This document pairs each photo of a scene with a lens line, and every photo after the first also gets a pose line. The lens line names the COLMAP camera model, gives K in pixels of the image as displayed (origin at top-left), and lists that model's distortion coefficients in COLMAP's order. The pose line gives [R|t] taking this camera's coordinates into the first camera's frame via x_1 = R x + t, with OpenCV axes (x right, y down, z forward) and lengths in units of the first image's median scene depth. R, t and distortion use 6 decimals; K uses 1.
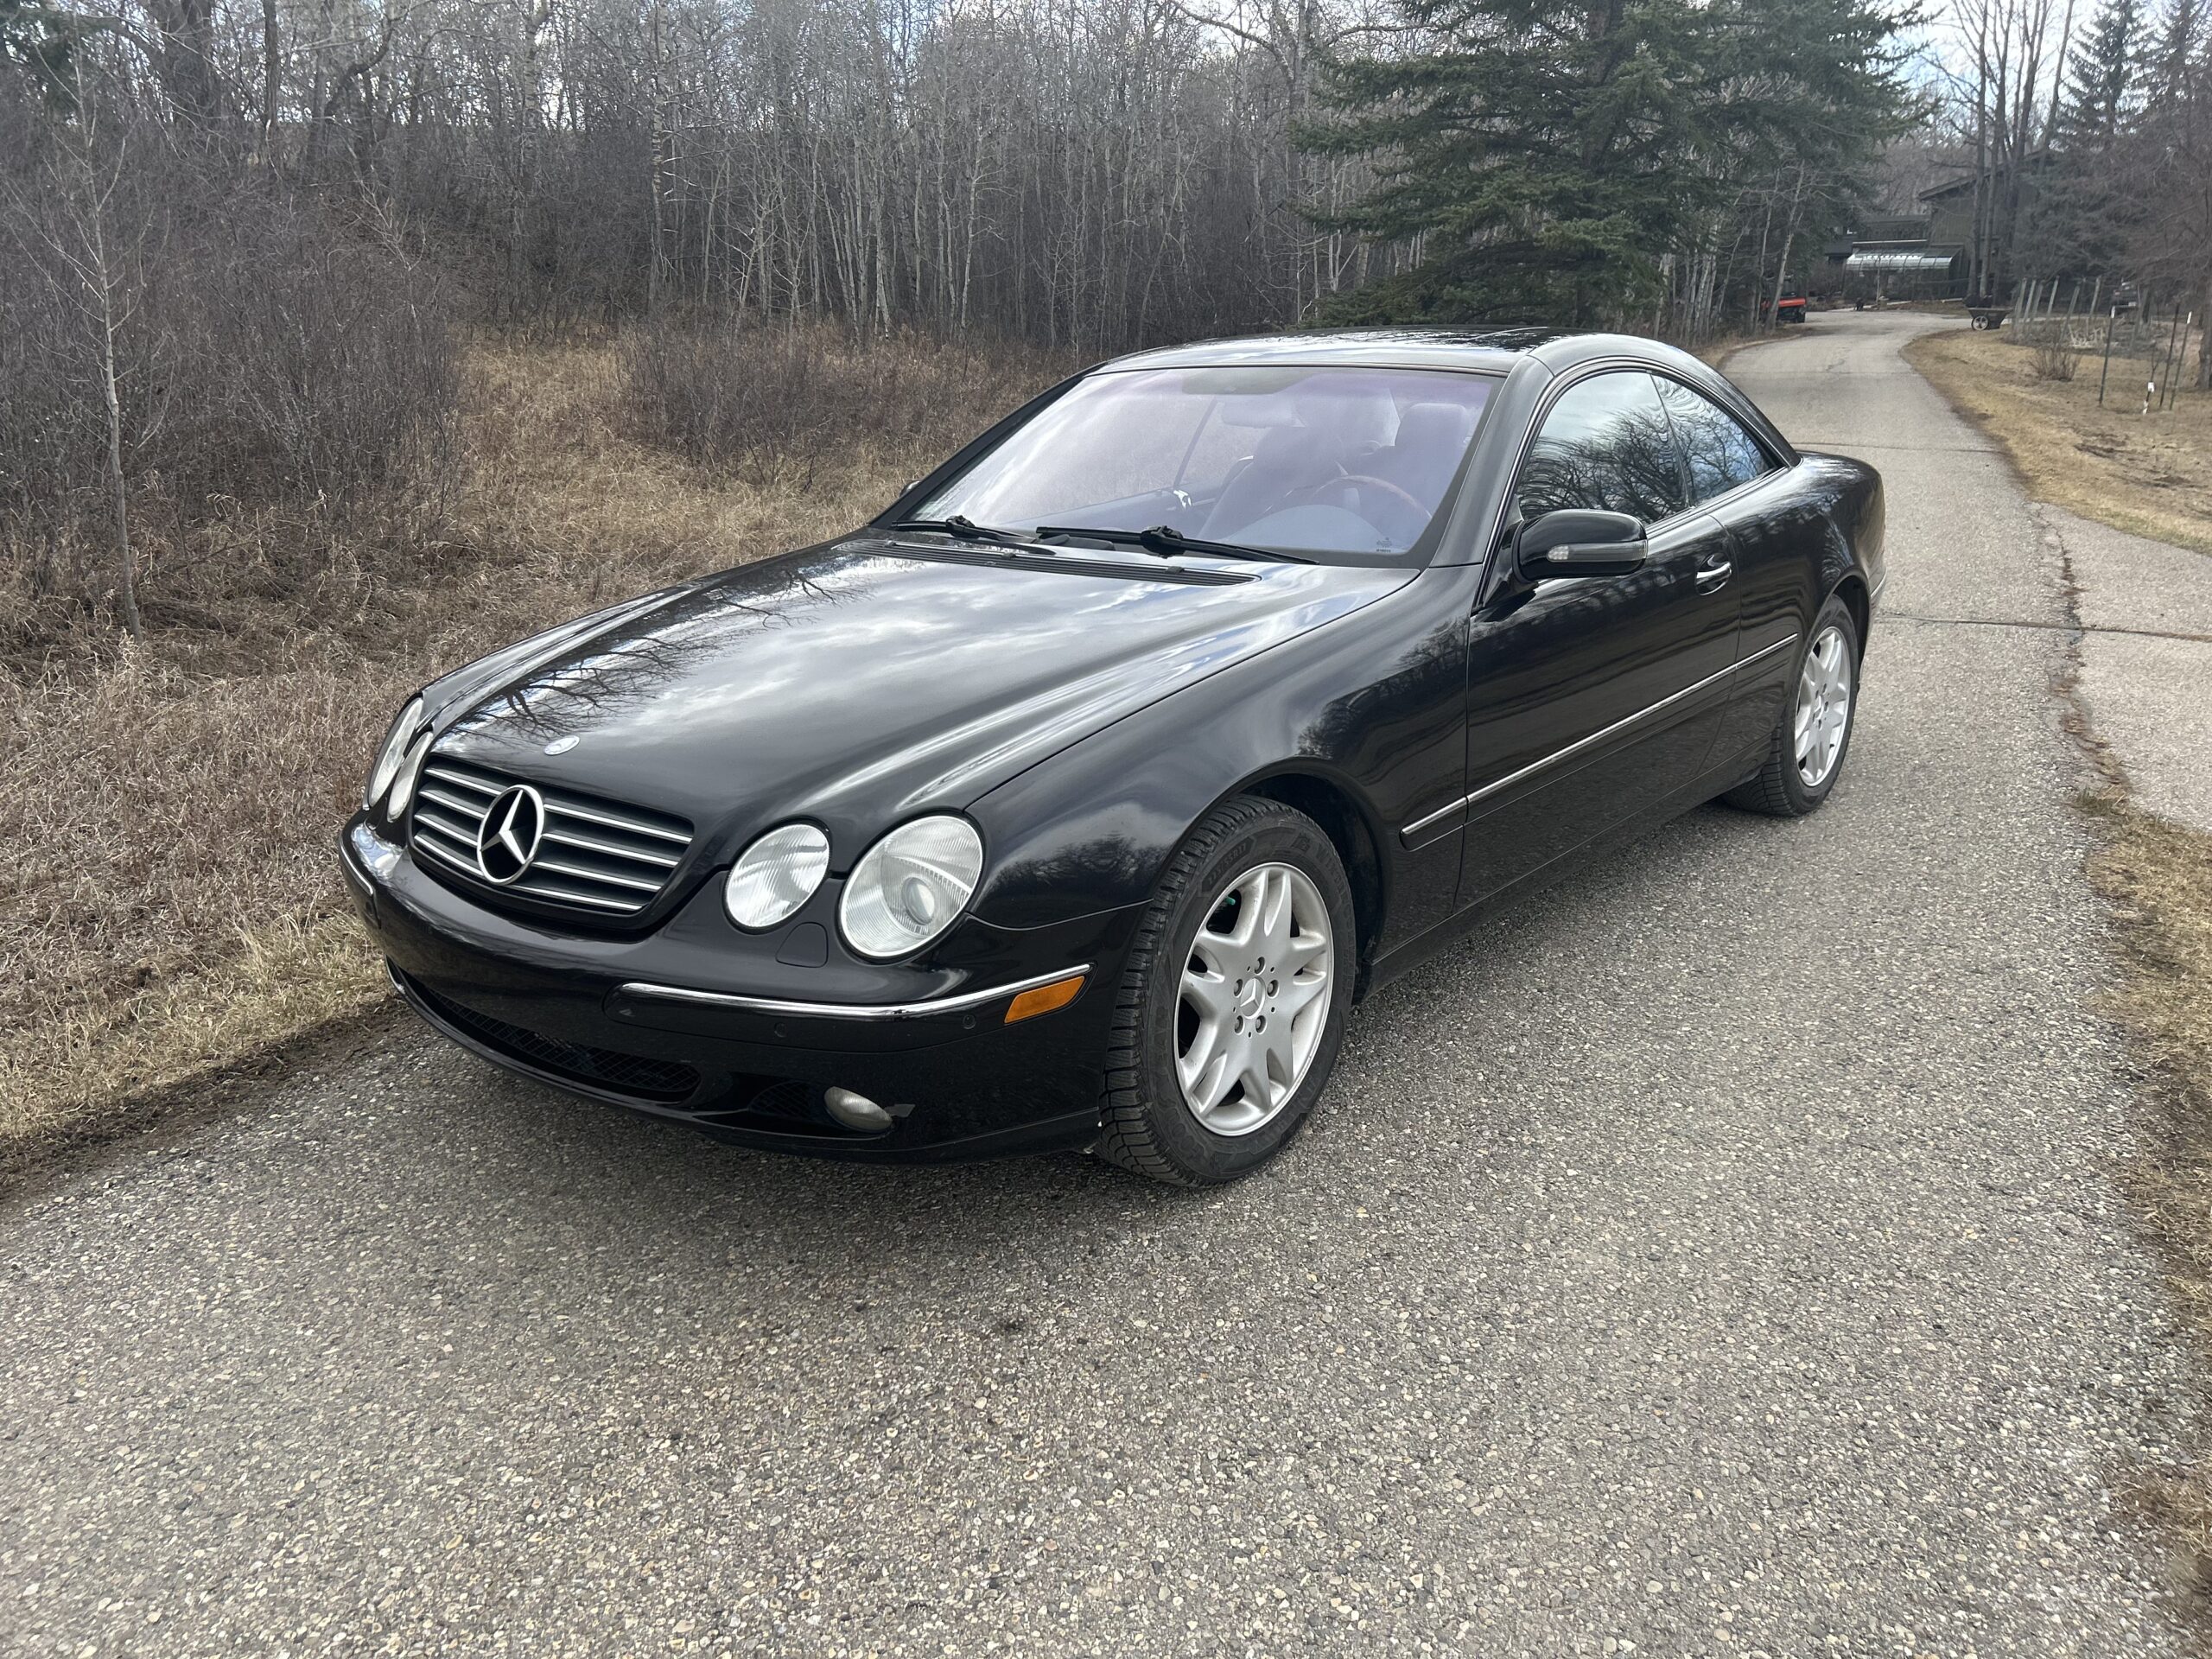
lens RADIAL K [[1683.7, 0, 1120.0], [0, 1683.7, 835.4], [0, 0, 1]] dist [0.049842, -0.054765]
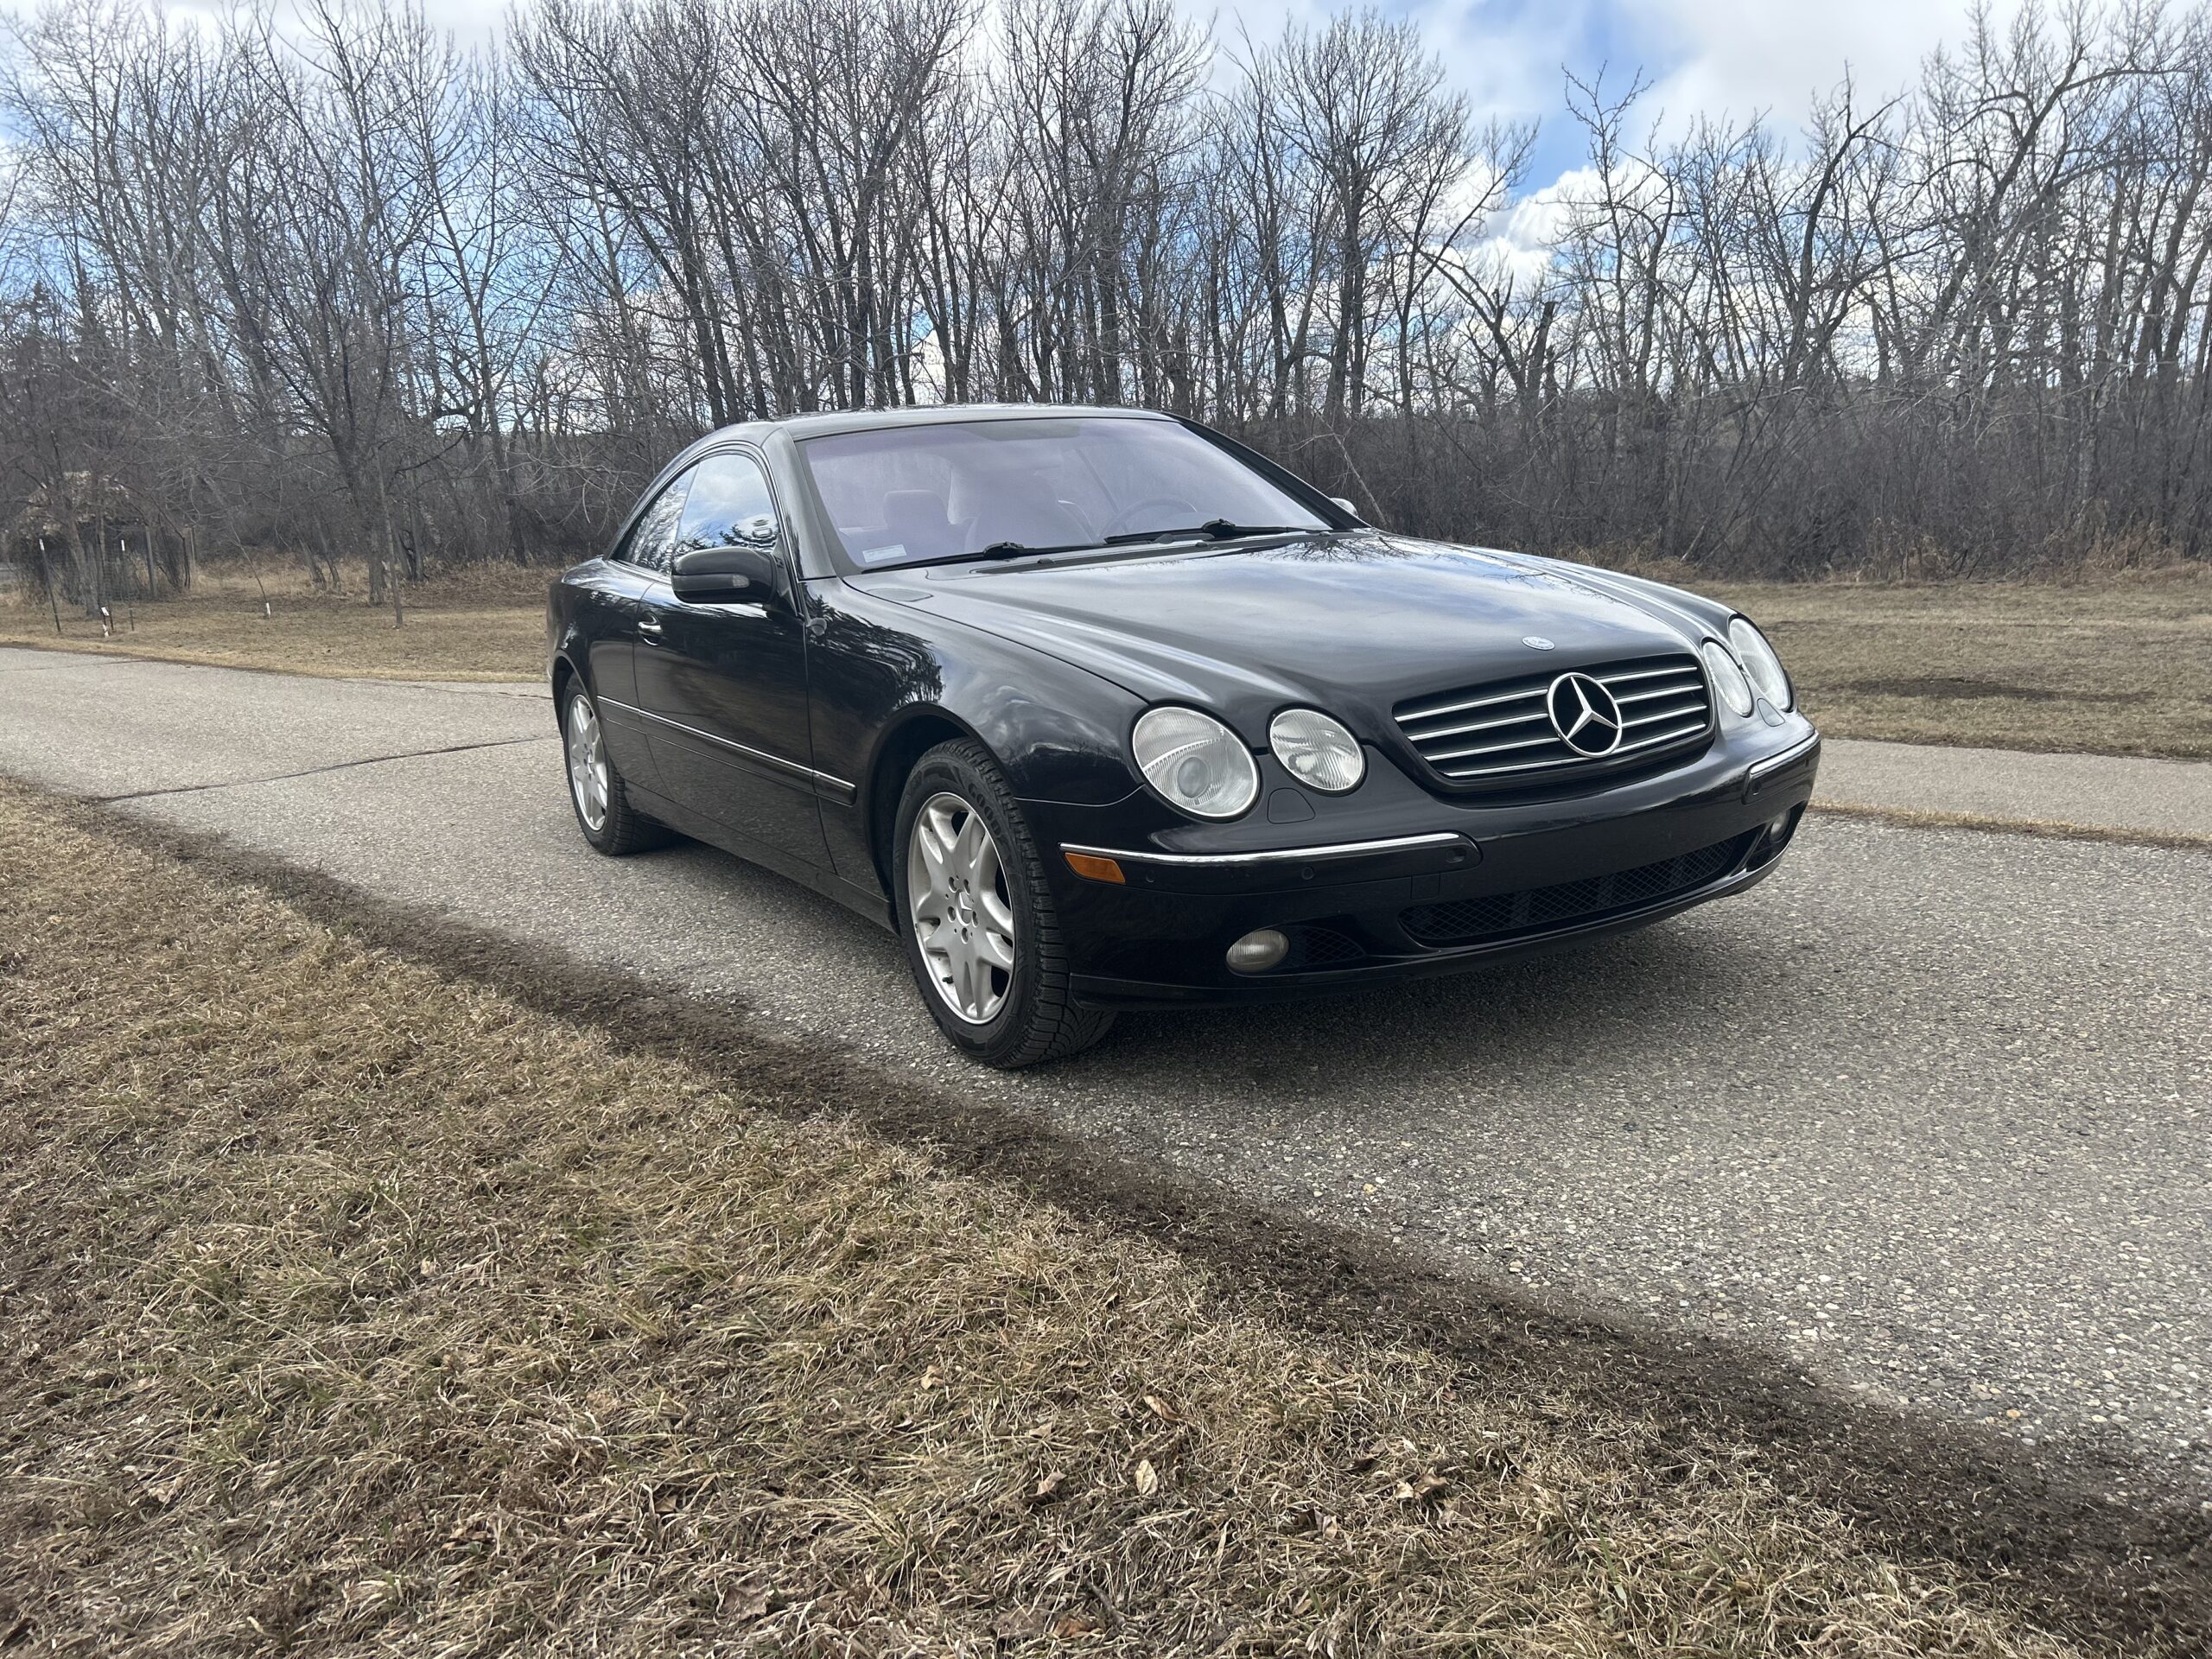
lens RADIAL K [[1683.7, 0, 1091.9], [0, 1683.7, 832.4], [0, 0, 1]] dist [0.049842, -0.054765]
pose [[0.328795, -0.188744, 0.925348, -0.959584], [0.328137, 0.941611, 0.075468, -0.075631], [-0.885562, 0.278827, 0.371531, 0.567019]]
